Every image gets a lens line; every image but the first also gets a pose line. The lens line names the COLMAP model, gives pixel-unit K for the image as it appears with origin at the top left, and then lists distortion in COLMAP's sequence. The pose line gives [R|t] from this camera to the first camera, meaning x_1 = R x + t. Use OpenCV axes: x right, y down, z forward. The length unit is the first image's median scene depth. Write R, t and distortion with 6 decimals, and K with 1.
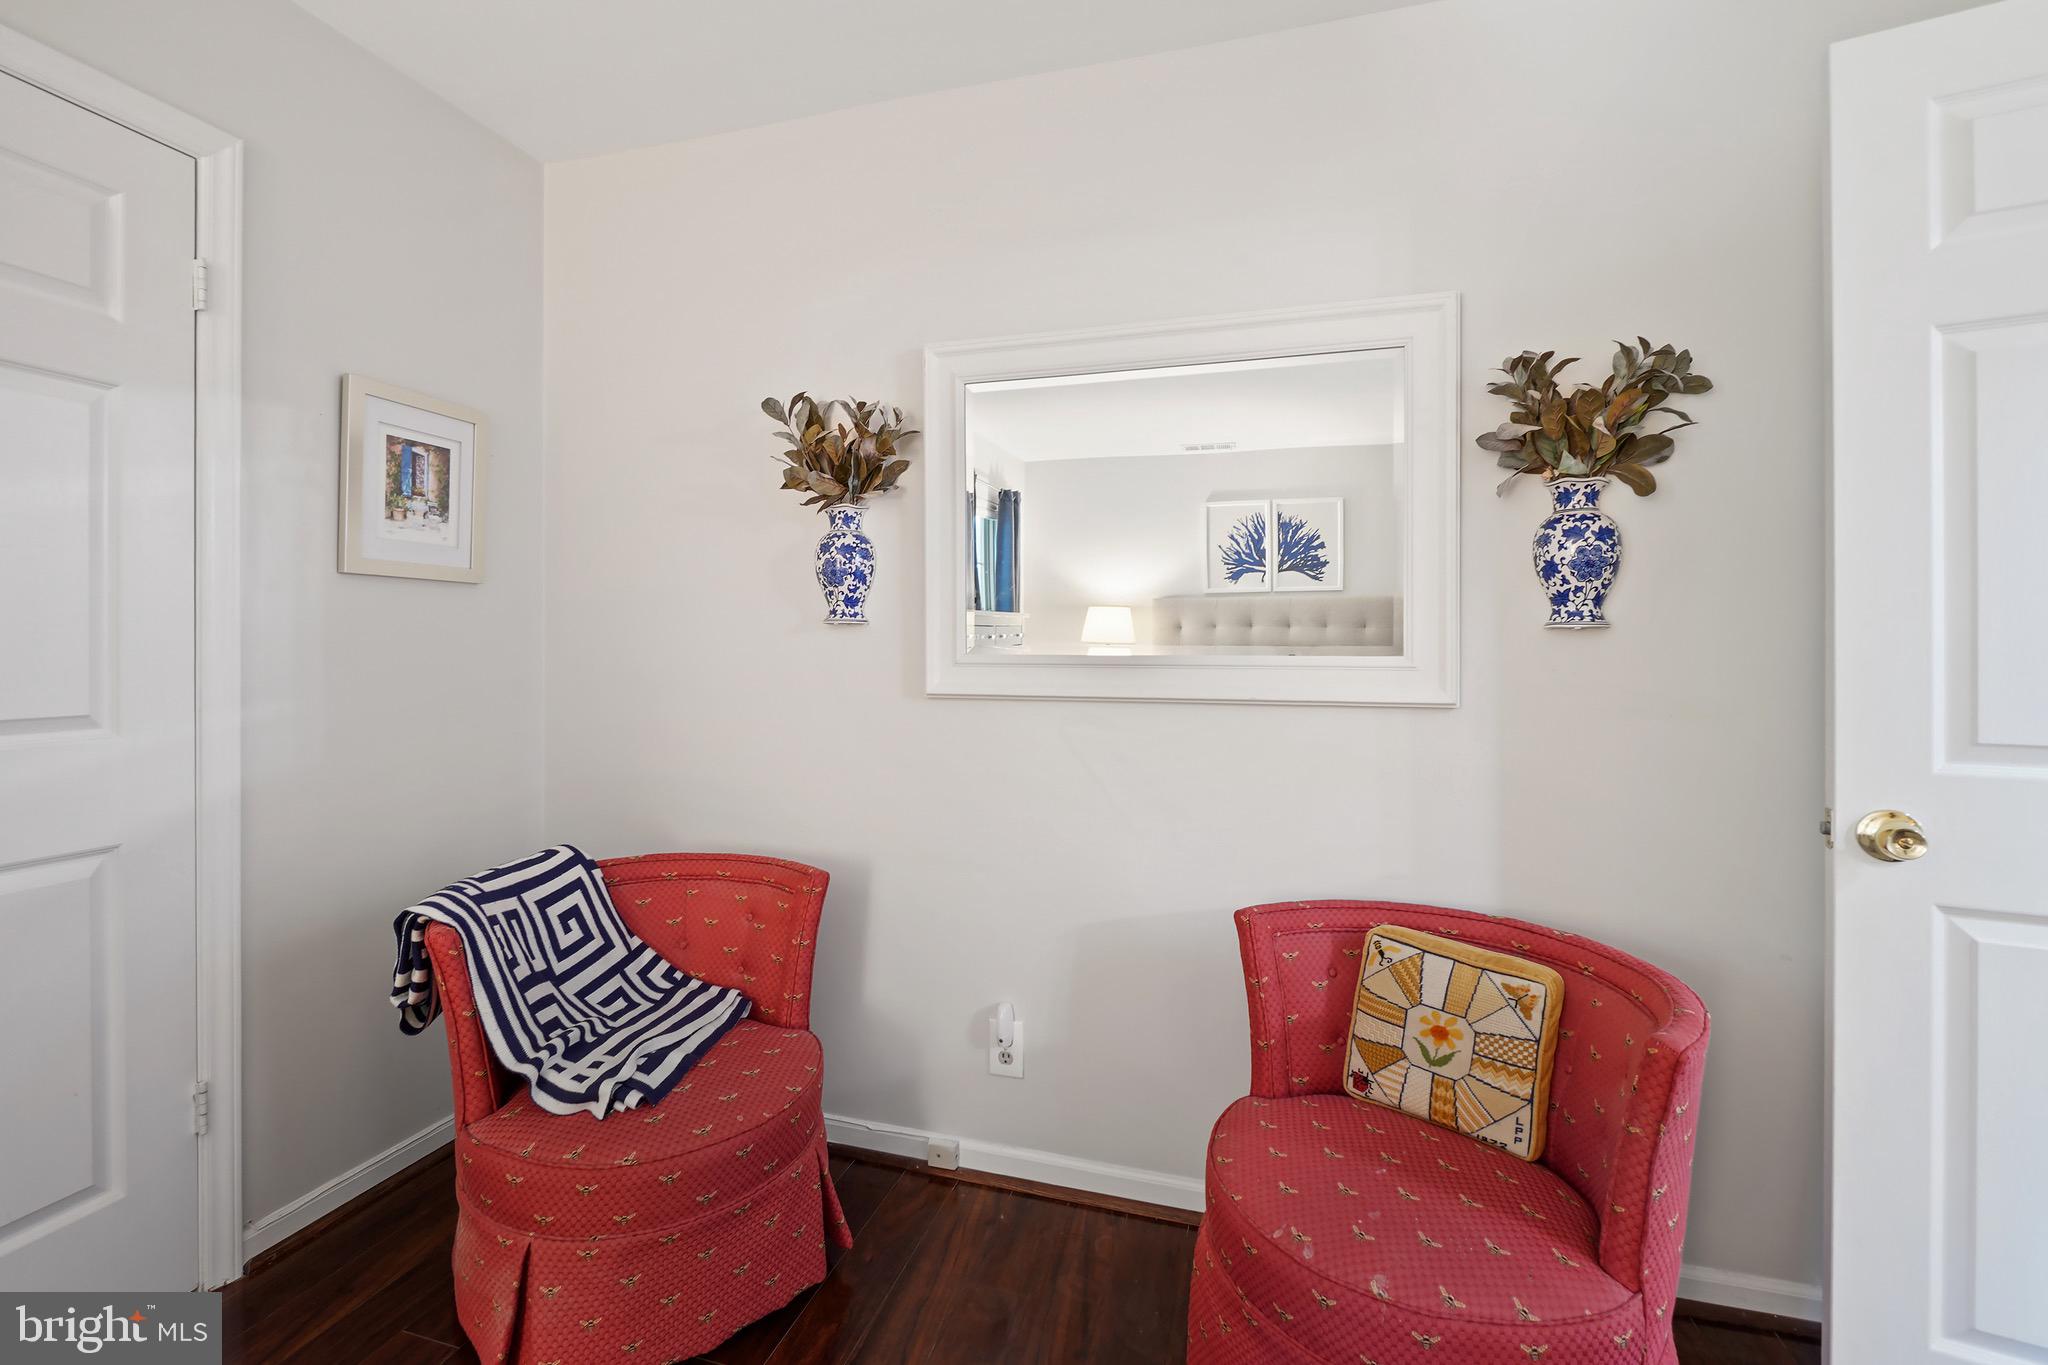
lens RADIAL K [[903.2, 0, 1020.6], [0, 903.2, 641.3], [0, 0, 1]] dist [-0.002884, -0.000538]
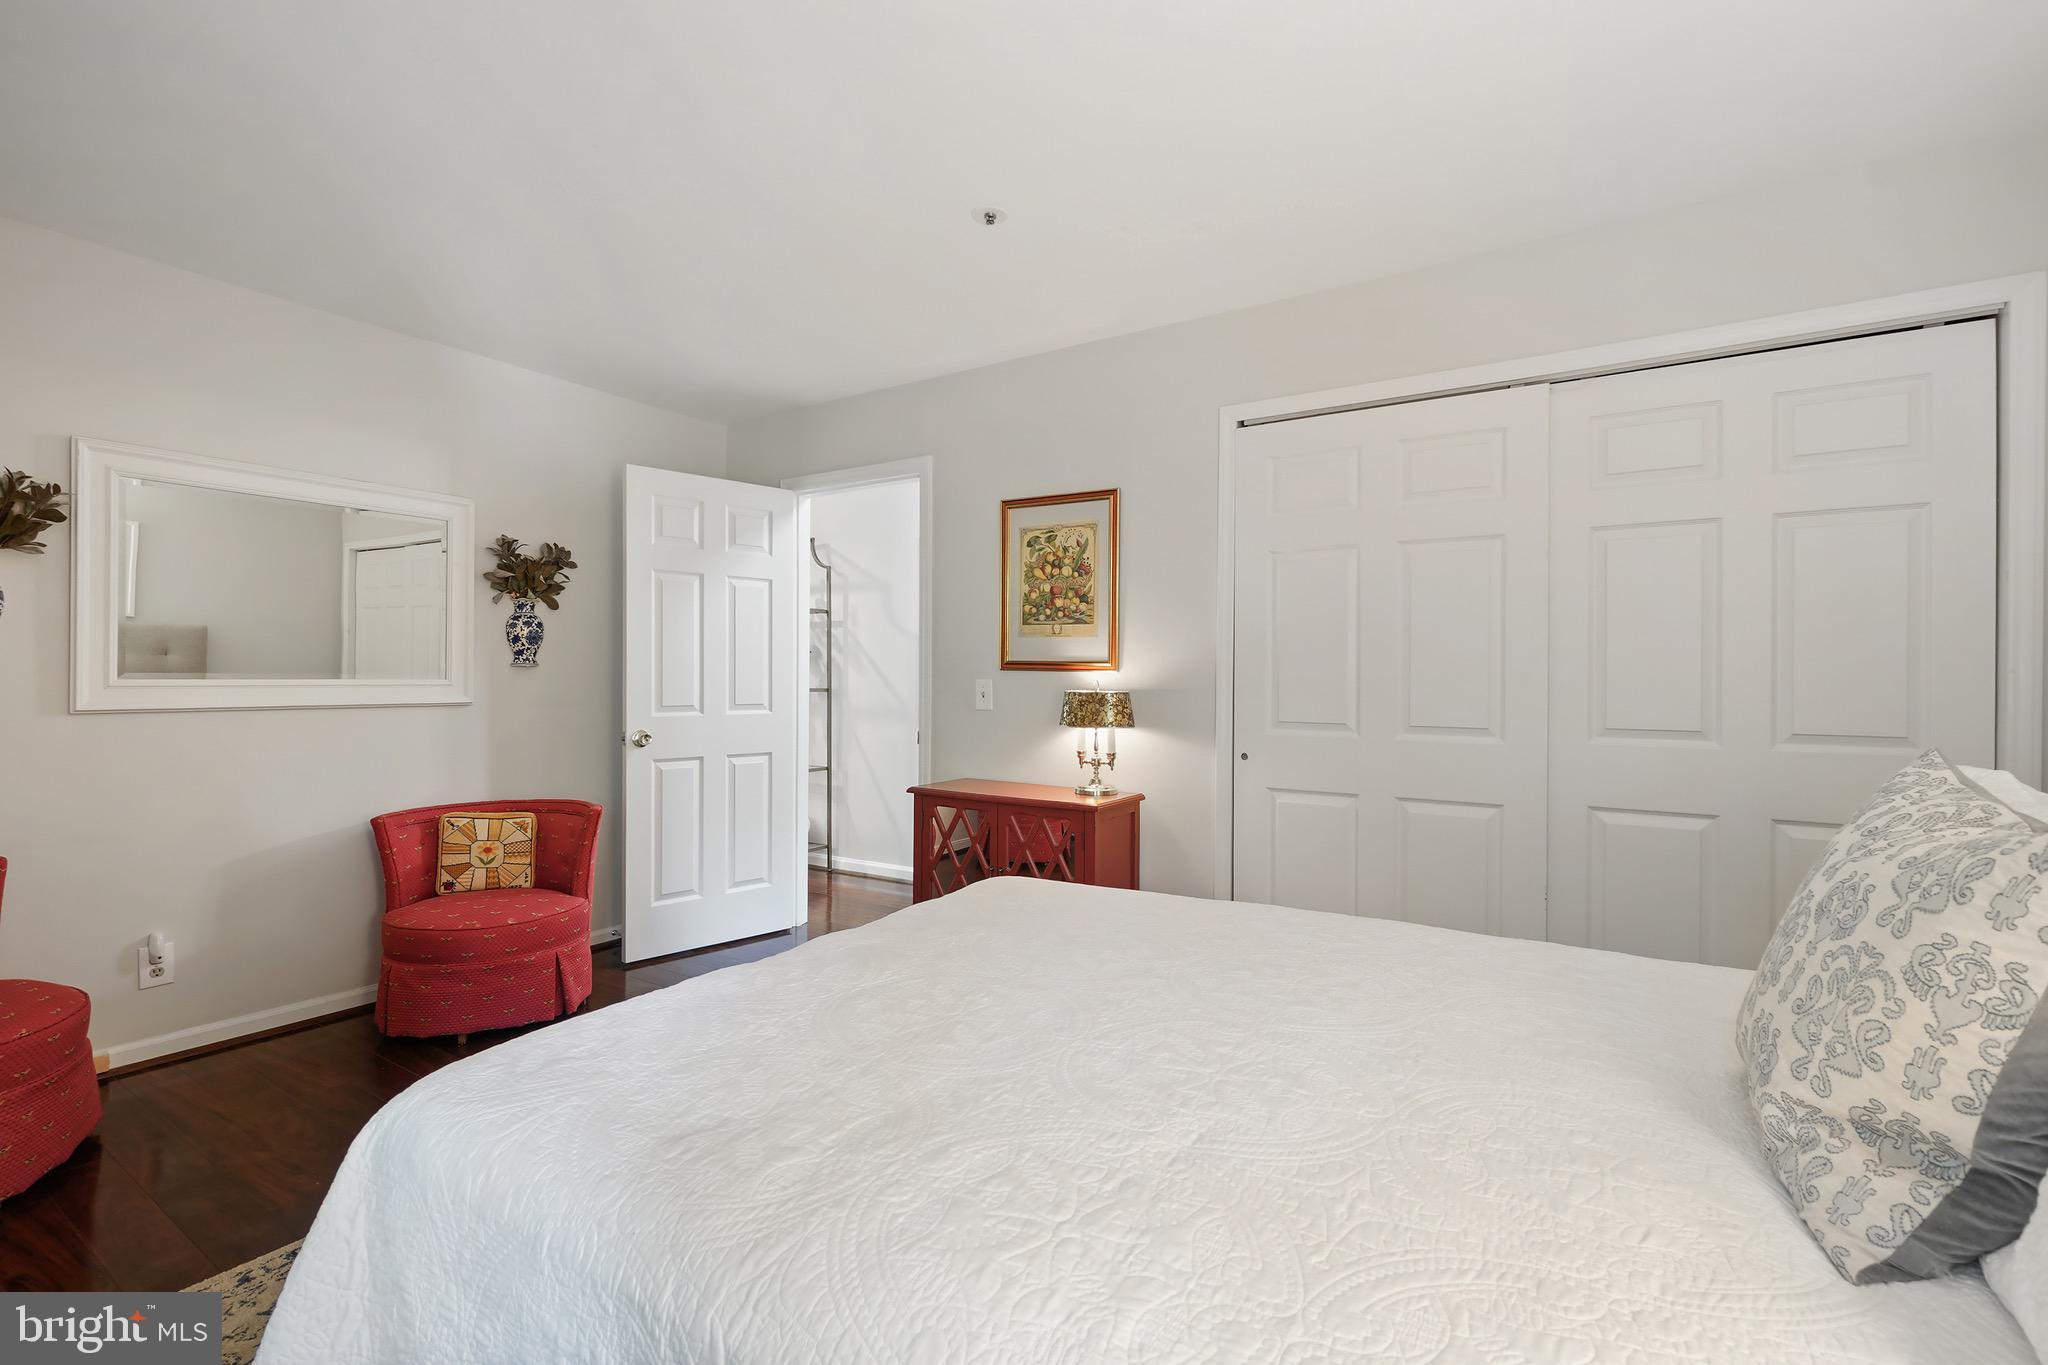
lens RADIAL K [[887.4, 0, 1014.9], [0, 887.4, 669.8], [0, 0, 1]] dist [-0.001427, -0.000529]
pose [[0.284725, 0.004557, 0.958598, -1.141518], [-0.005522, 0.999980, -0.003113, -0.006023], [-0.958593, -0.004407, 0.284744, -0.777000]]
